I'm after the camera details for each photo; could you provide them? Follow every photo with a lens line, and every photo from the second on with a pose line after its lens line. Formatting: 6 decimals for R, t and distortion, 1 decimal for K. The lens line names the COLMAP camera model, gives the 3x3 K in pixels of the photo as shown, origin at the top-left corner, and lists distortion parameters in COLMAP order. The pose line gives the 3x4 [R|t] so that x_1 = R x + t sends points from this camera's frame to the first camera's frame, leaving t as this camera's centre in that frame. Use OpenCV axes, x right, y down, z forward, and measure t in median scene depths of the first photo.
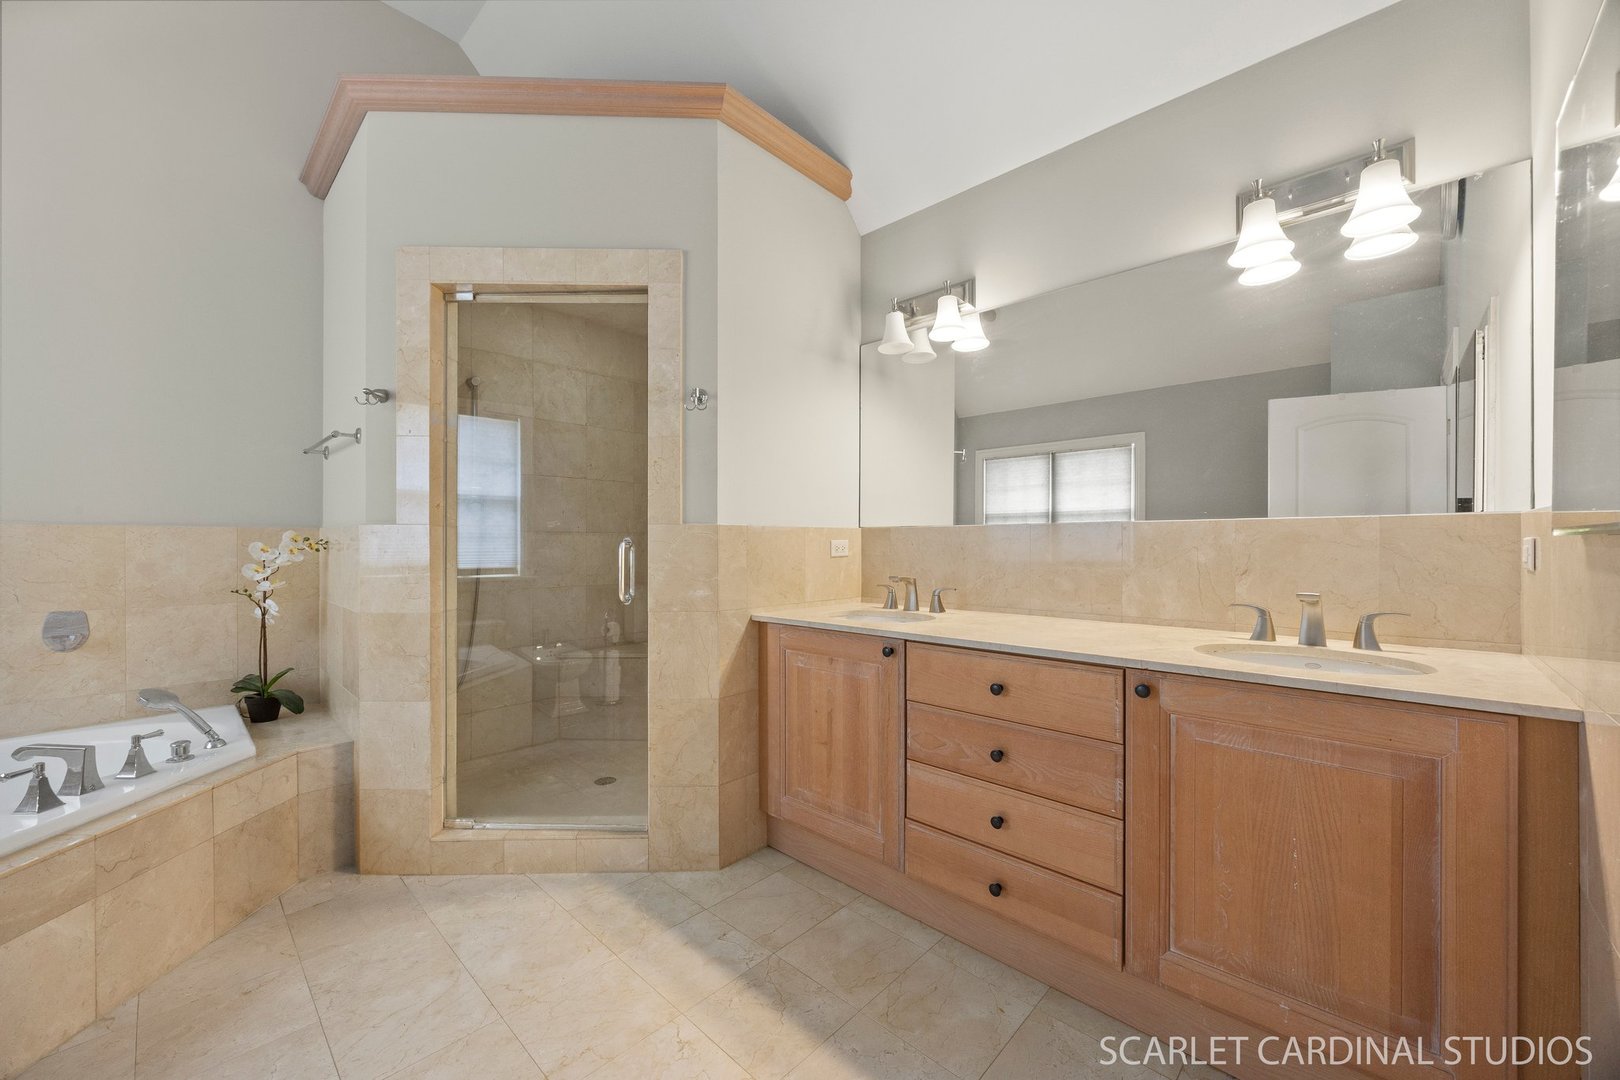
lens RADIAL K [[628.3, 0, 802.6], [0, 628.3, 549.5], [0, 0, 1]] dist [-0.003645, 0.000709]
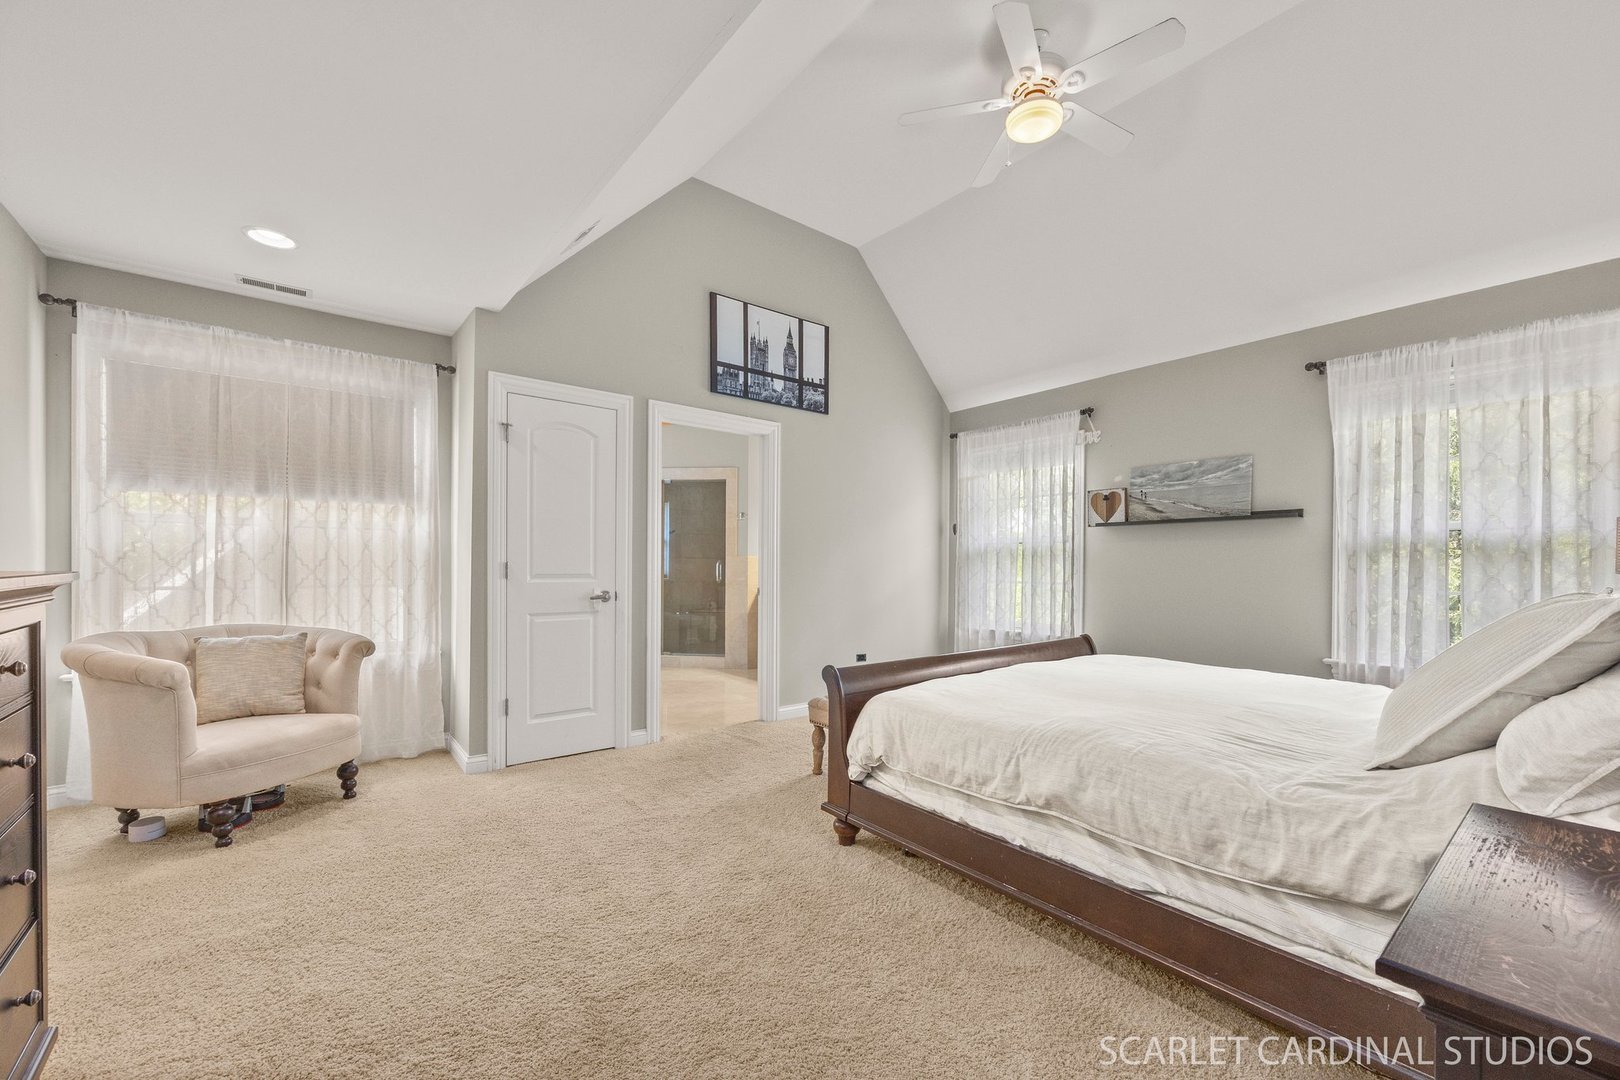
lens RADIAL K [[628.3, 0, 815.0], [0, 628.3, 554.7], [0, 0, 1]] dist [-0.003645, 0.000709]
pose [[0.992014, -0.007767, -0.125886, 0.511017], [0.006748, 0.999941, -0.008522, -0.020046], [0.125945, 0.007605, 0.992008, -1.774570]]
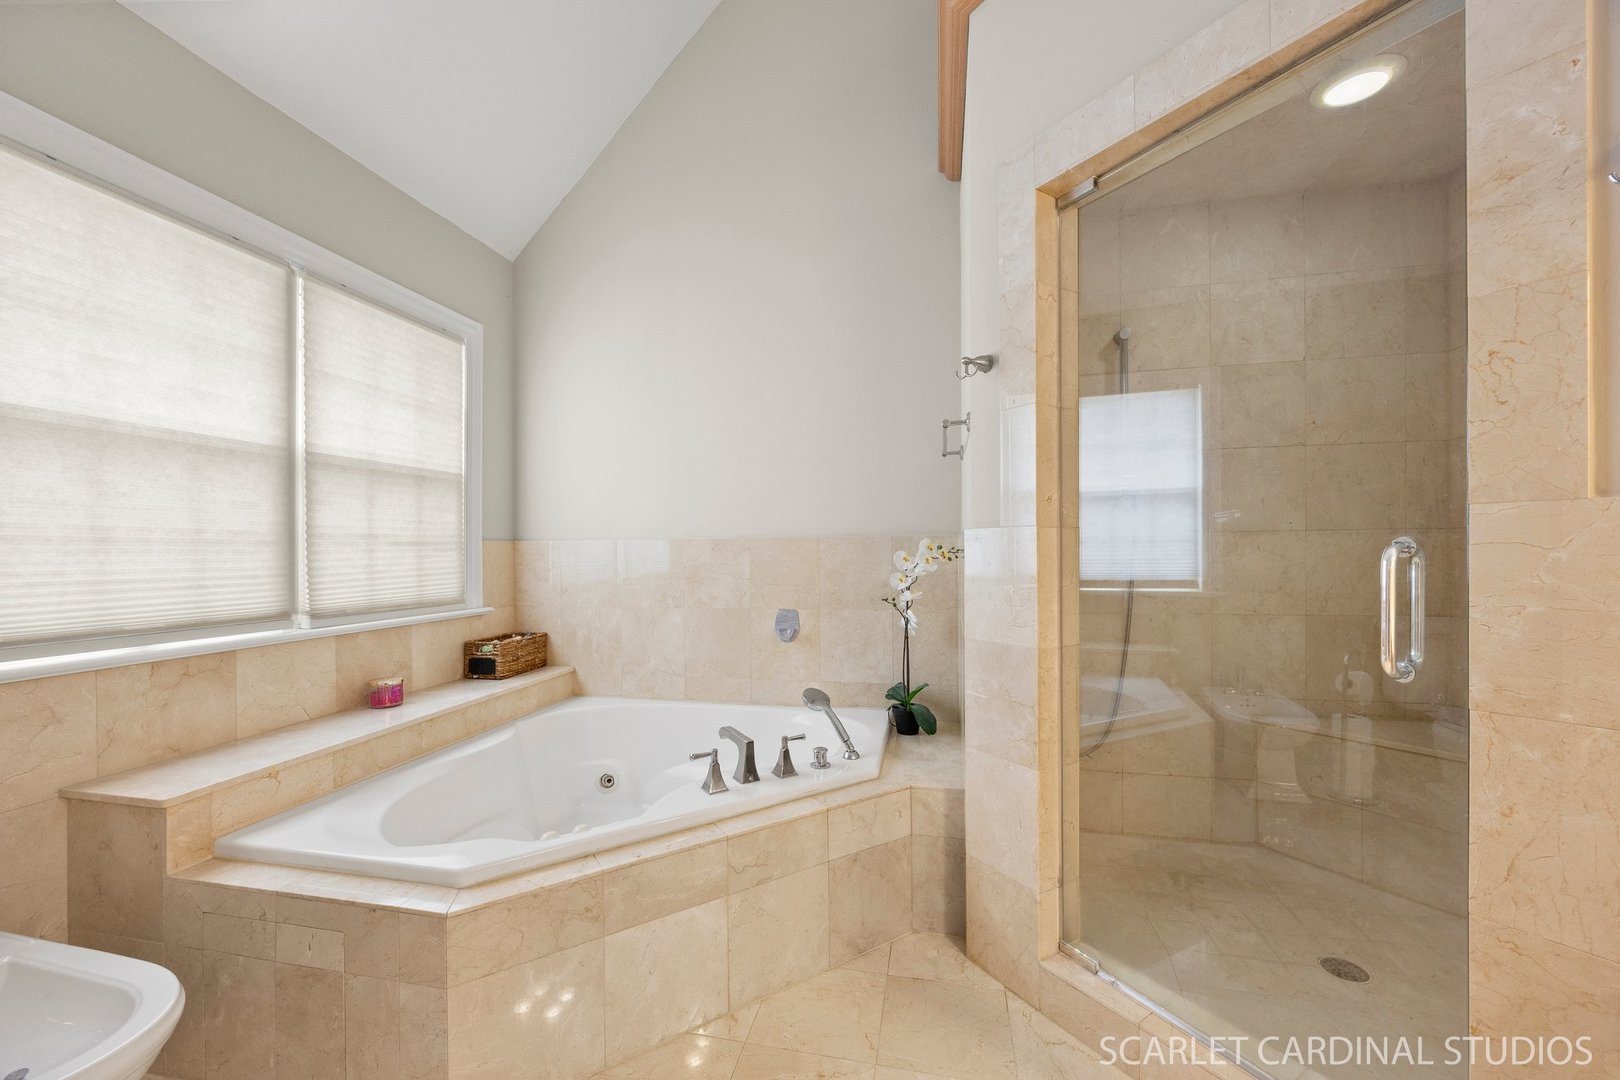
lens RADIAL K [[628.3, 0, 803.3], [0, 628.3, 554.5], [0, 0, 1]] dist [-0.003645, 0.000709]
pose [[0.527368, -0.002290, -0.849634, -0.121835], [0.002859, 0.999995, -0.000920, -0.006536], [0.849632, -0.001944, 0.527372, 0.386874]]
